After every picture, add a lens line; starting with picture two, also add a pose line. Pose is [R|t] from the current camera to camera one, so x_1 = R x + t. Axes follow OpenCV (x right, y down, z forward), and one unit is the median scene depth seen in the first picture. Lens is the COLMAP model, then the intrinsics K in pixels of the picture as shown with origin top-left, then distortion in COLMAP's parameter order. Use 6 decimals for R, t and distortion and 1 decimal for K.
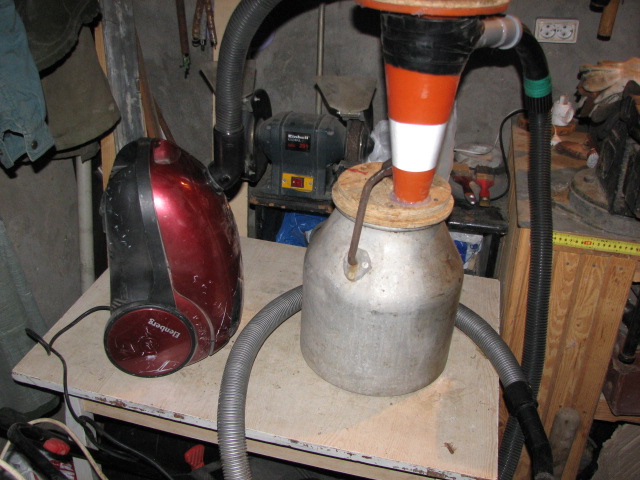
lens RADIAL K [[688.8, 0, 313.9], [0, 688.8, 240.8], [0, 0, 1]] dist [-0.215878, 0.306320]
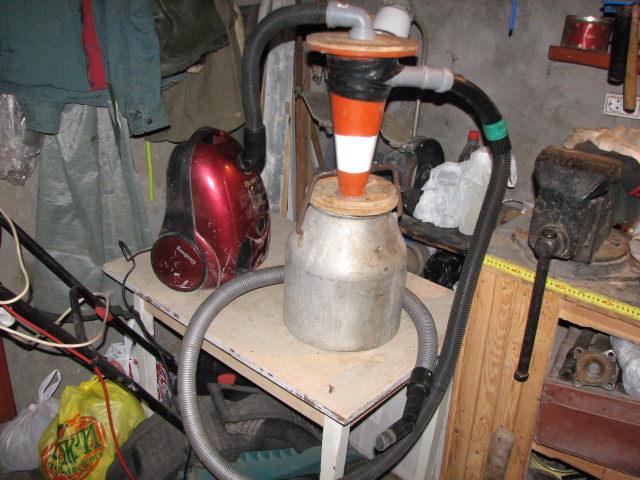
lens RADIAL K [[688.8, 0, 313.9], [0, 688.8, 240.8], [0, 0, 1]] dist [-0.215878, 0.306320]
pose [[0.880409, 0.204747, -0.427737, 0.609268], [-0.245241, 0.968589, -0.041141, 0.088525], [0.405878, 0.141119, 0.902966, -0.199404]]
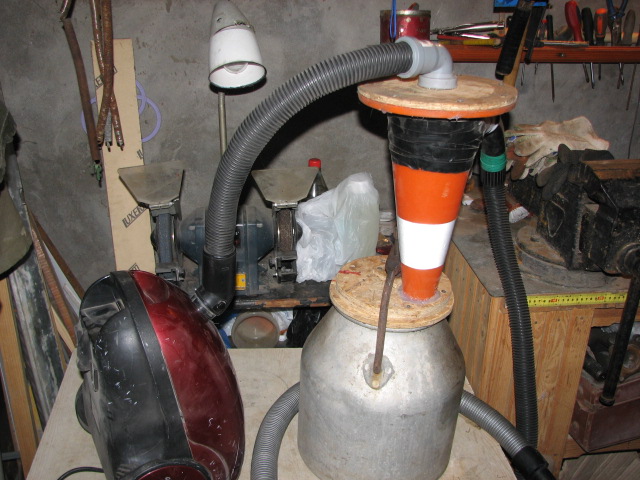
lens RADIAL K [[688.8, 0, 313.9], [0, 688.8, 240.8], [0, 0, 1]] dist [-0.215878, 0.306320]
pose [[0.943245, -0.144851, 0.298844, -0.259898], [0.165518, 0.985184, -0.044905, -0.108529], [-0.287911, 0.091821, 0.953245, 0.094096]]
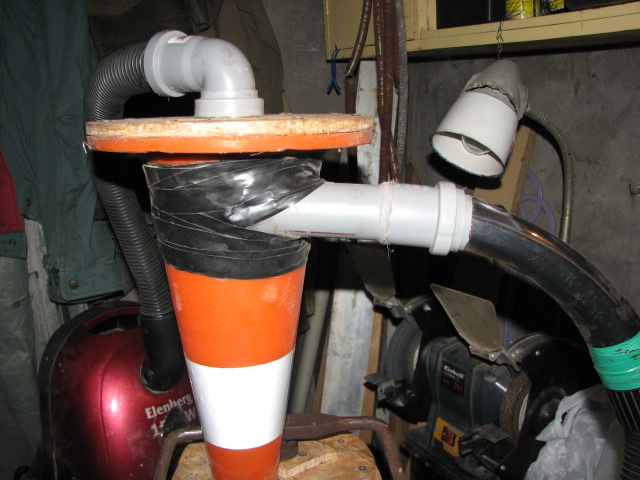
lens RADIAL K [[688.8, 0, 313.9], [0, 688.8, 240.8], [0, 0, 1]] dist [-0.215878, 0.306320]
pose [[0.649710, 0.123239, -0.750126, 0.516382], [-0.336986, 0.931210, -0.138886, -0.179076], [0.681409, 0.343018, 0.646545, 0.564519]]
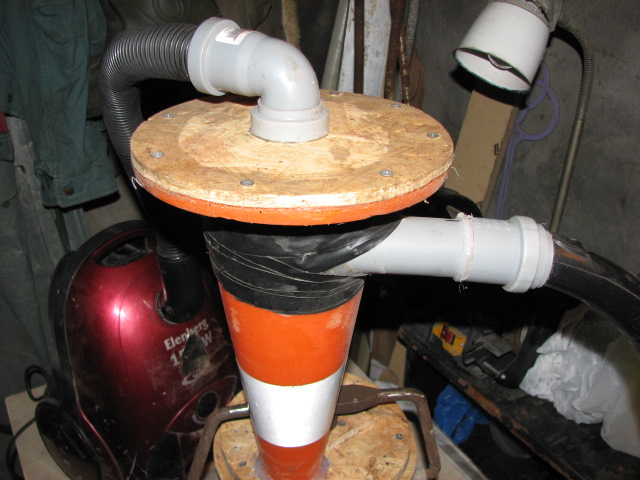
lens RADIAL K [[688.8, 0, 313.9], [0, 688.8, 240.8], [0, 0, 1]] dist [-0.215878, 0.306320]
pose [[0.691022, 0.326262, -0.645013, 0.423660], [-0.341698, 0.933784, 0.106257, -0.284392], [0.636970, 0.146973, 0.756748, 0.504947]]
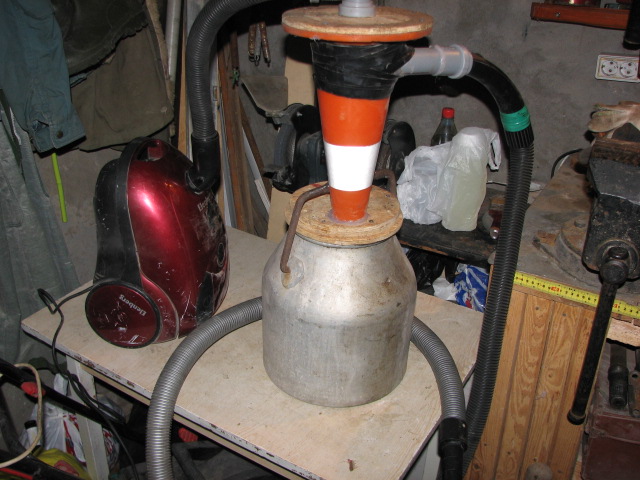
lens RADIAL K [[688.8, 0, 313.9], [0, 688.8, 240.8], [0, 0, 1]] dist [-0.215878, 0.306320]
pose [[0.951454, 0.130765, -0.278633, 0.353303], [-0.138805, 0.990277, -0.009234, -0.008636], [0.274717, 0.047462, 0.960353, -0.007338]]
